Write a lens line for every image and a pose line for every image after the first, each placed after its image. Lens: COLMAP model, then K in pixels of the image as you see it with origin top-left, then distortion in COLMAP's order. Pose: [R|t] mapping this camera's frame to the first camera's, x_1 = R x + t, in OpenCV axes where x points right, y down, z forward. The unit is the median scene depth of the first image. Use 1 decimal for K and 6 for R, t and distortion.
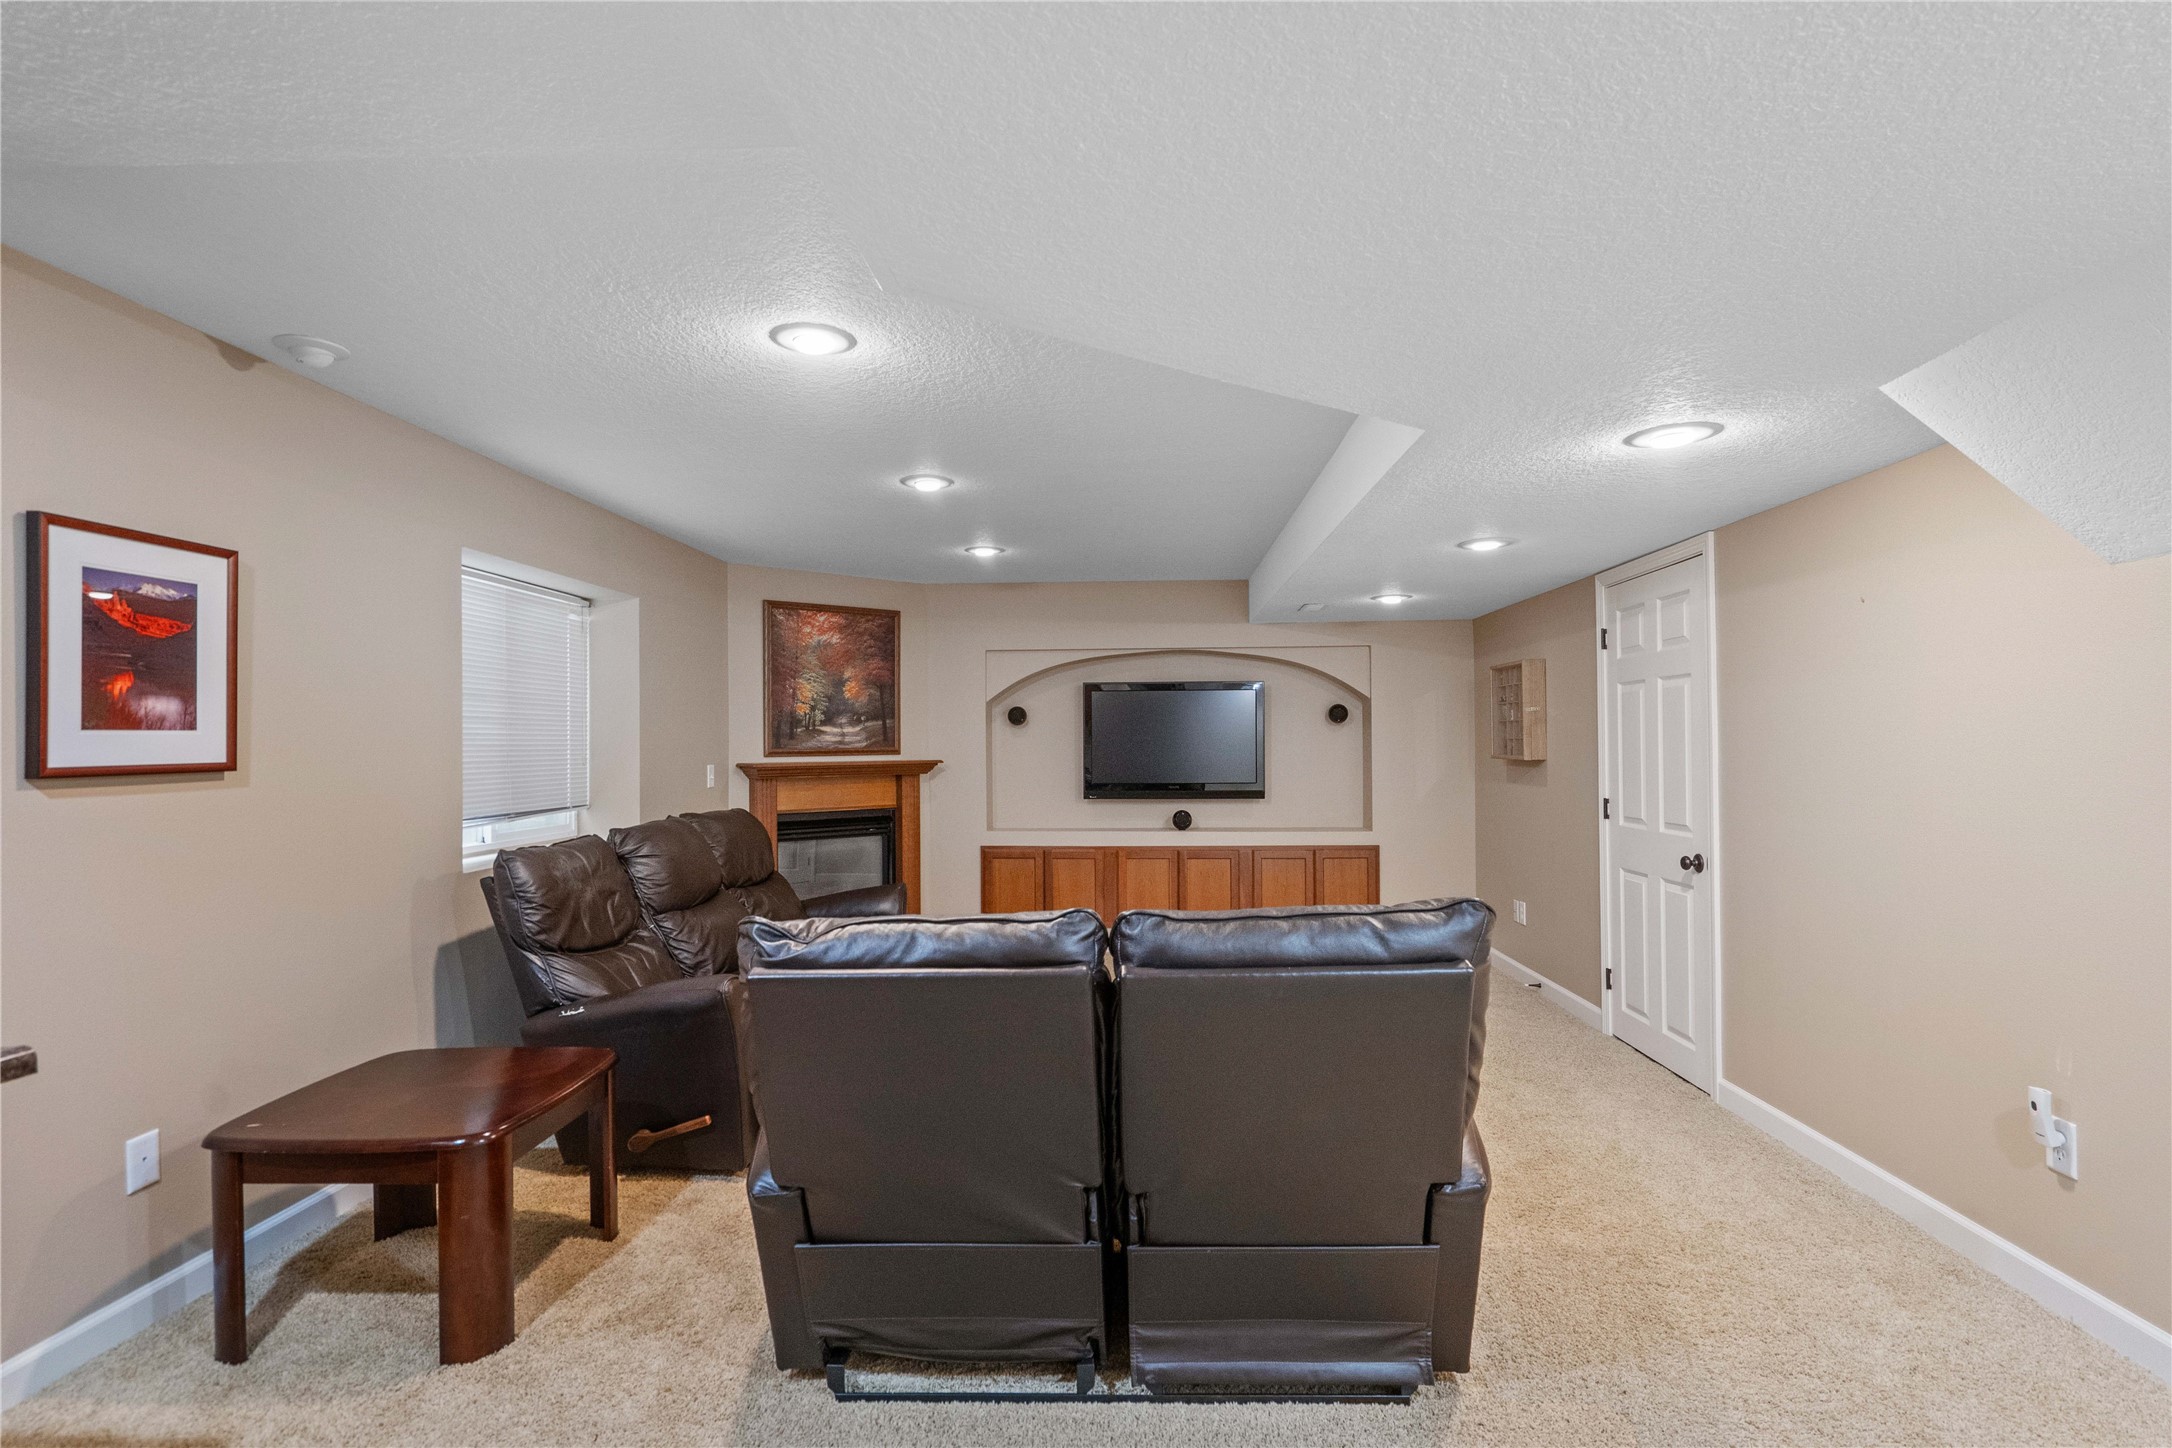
lens RADIAL K [[1053.1, 0, 1084.4], [0, 1053.1, 736.3], [0, 0, 1]] dist [-0.002212, 0.002101]
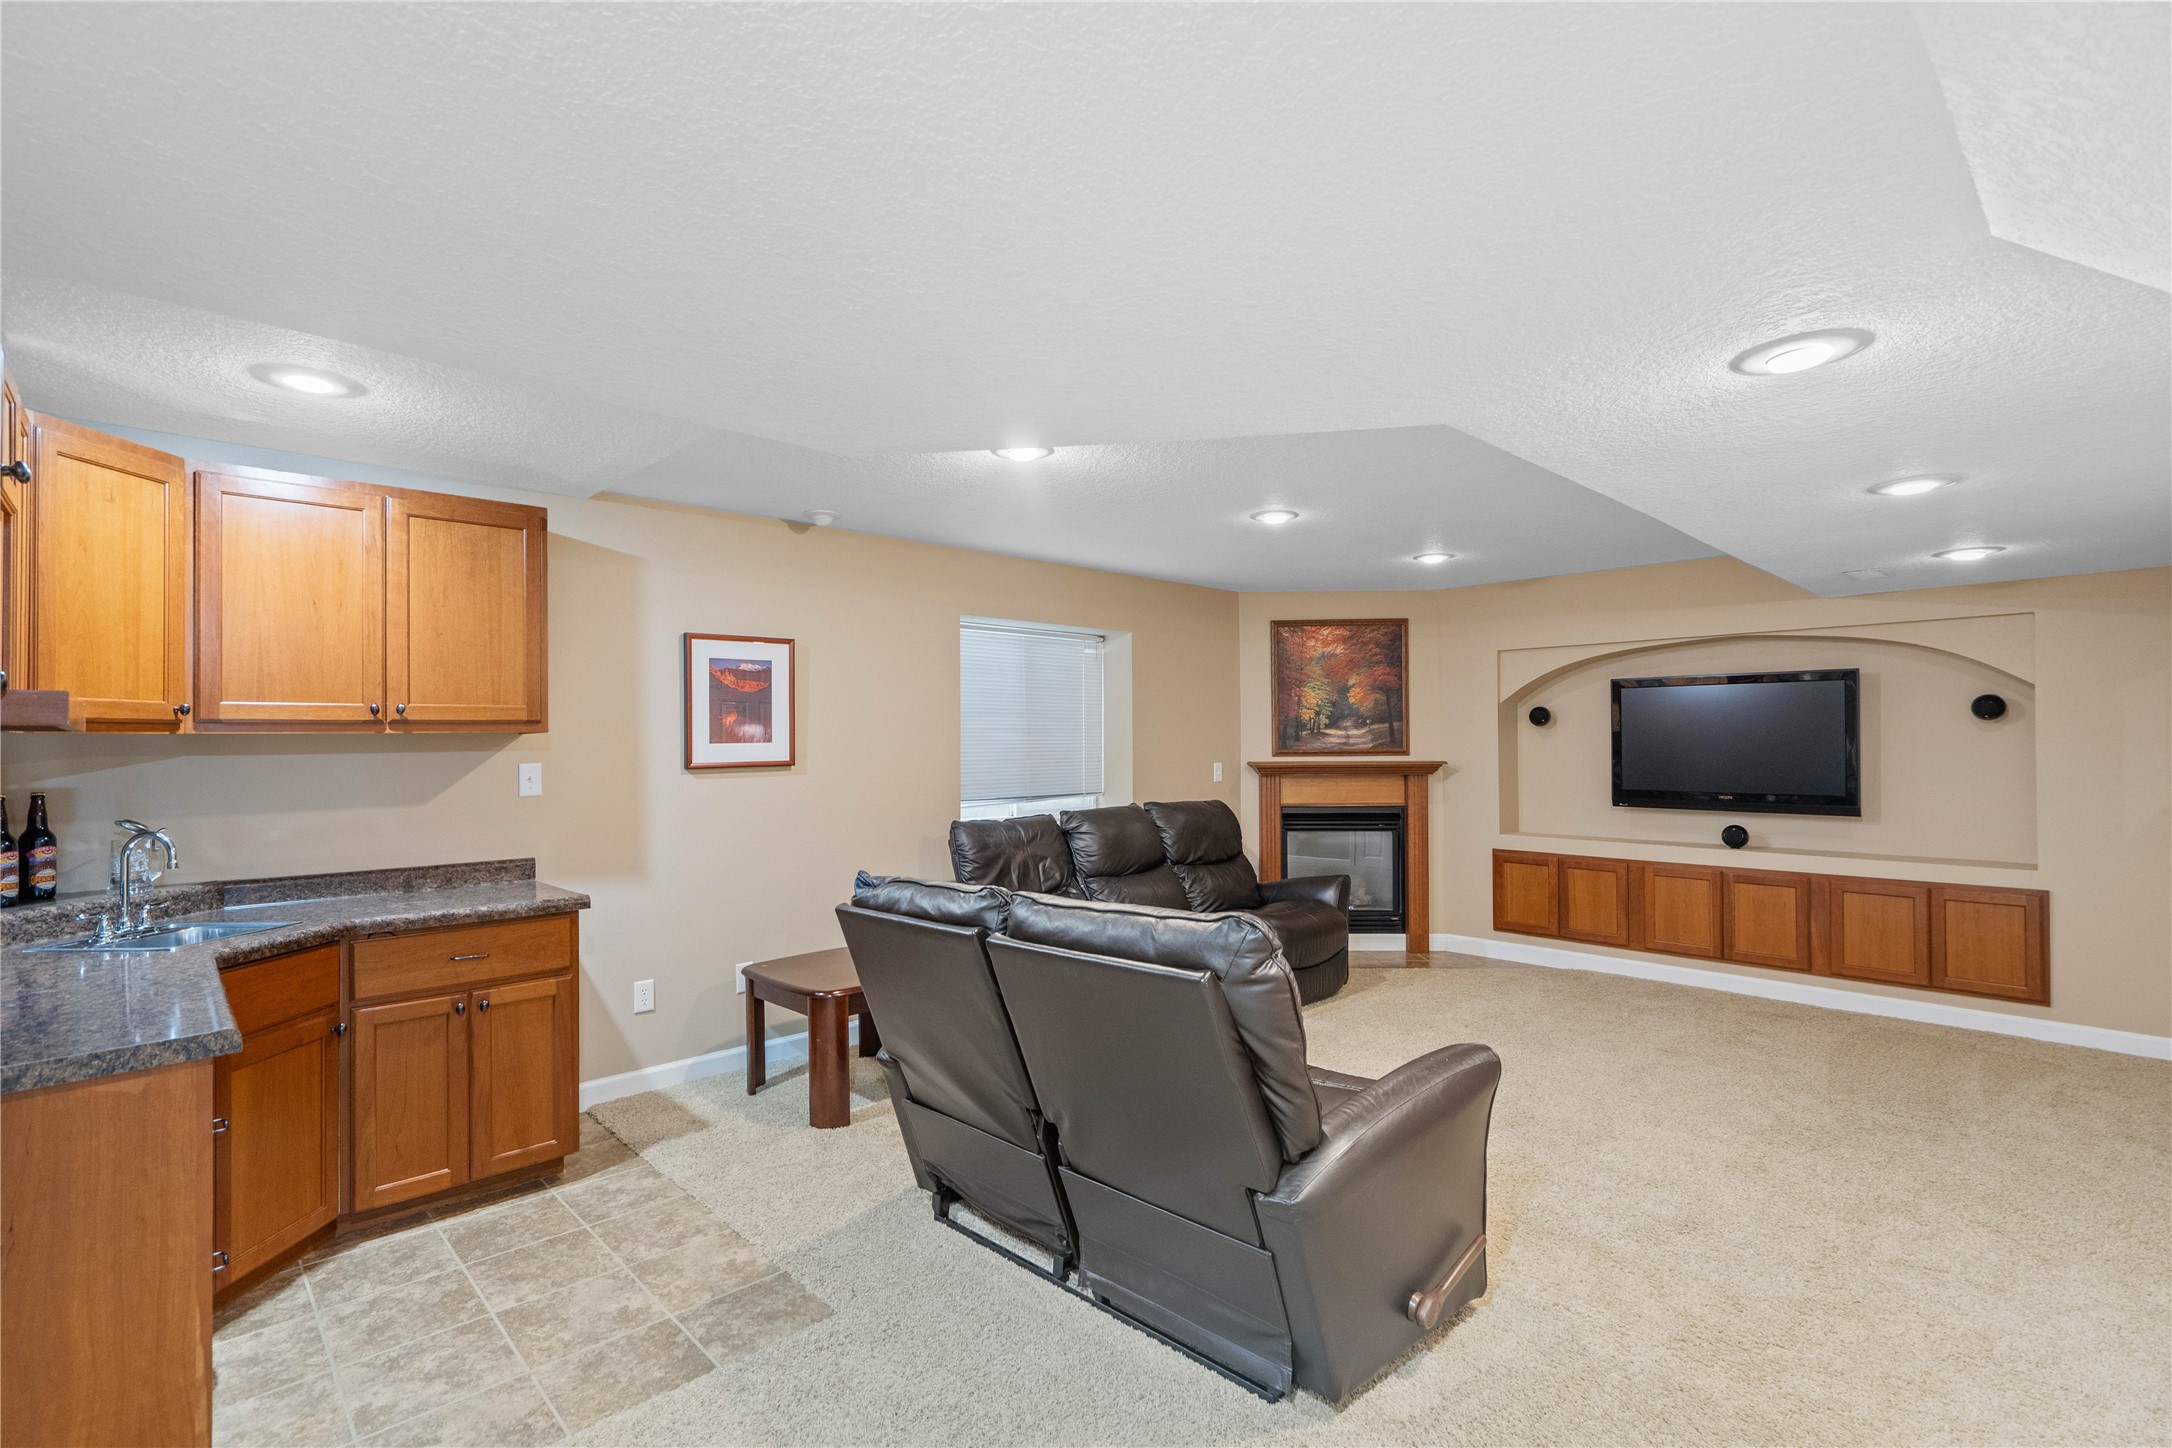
lens RADIAL K [[1004.4, 0, 1074.9], [0, 1004.4, 727.4], [0, 0, 1]] dist [-0.005039, 0.000678]
pose [[0.722950, -0.005768, -0.690876, 0.295115], [0.005123, 0.999982, -0.002987, -0.009935], [0.690881, -0.001380, 0.722967, 0.053128]]
